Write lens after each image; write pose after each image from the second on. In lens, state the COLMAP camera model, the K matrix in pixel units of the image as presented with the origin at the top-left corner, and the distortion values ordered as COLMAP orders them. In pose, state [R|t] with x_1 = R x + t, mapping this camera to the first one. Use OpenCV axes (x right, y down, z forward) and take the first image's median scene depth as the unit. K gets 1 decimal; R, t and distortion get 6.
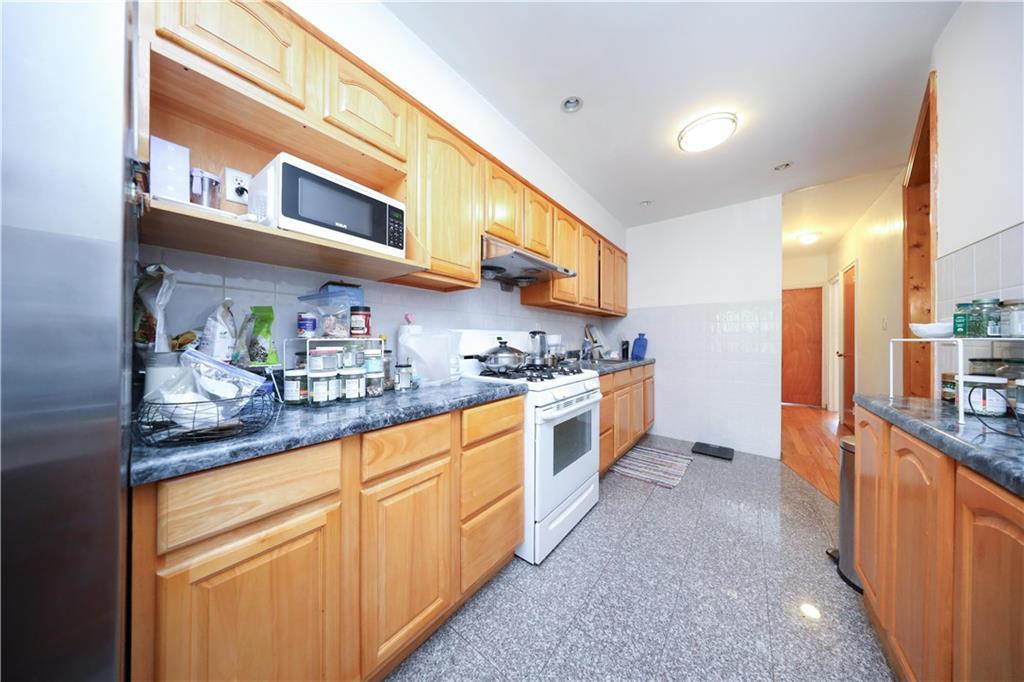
lens RADIAL K [[296.6, 0, 509.9], [0, 296.6, 337.9], [0, 0, 1]] dist [-0.002120, -0.000223]
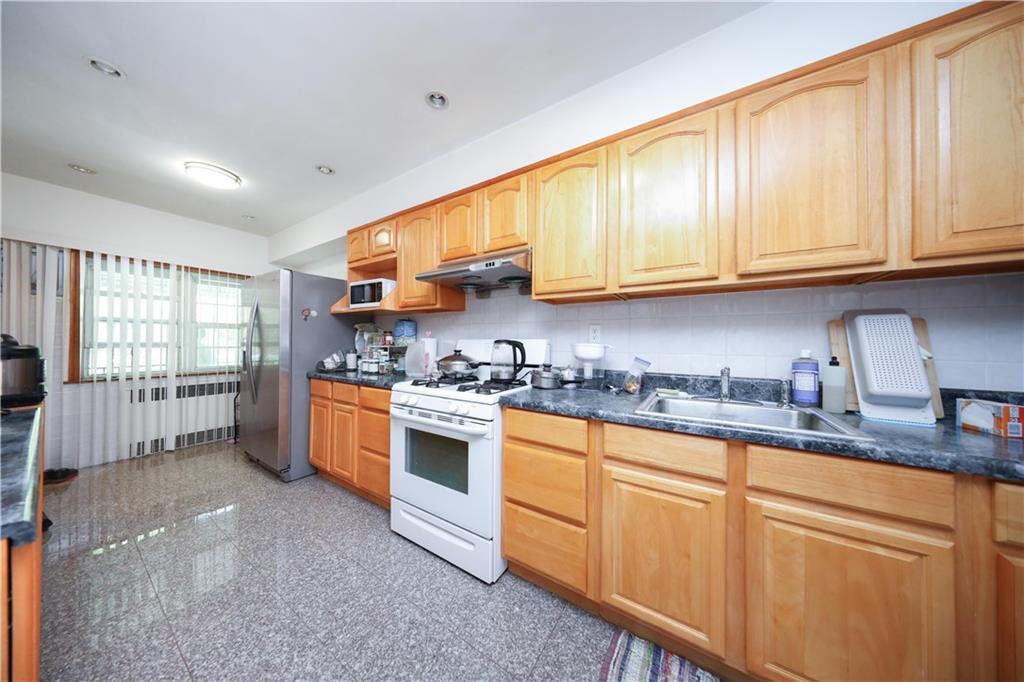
lens RADIAL K [[296.6, 0, 507.7], [0, 296.6, 336.7], [0, 0, 1]] dist [-0.002120, -0.000223]
pose [[0.100667, -0.015033, -0.994807, 1.276651], [-0.001466, 0.999883, -0.015258, -0.024426], [0.994919, 0.002995, 0.100633, 1.240539]]
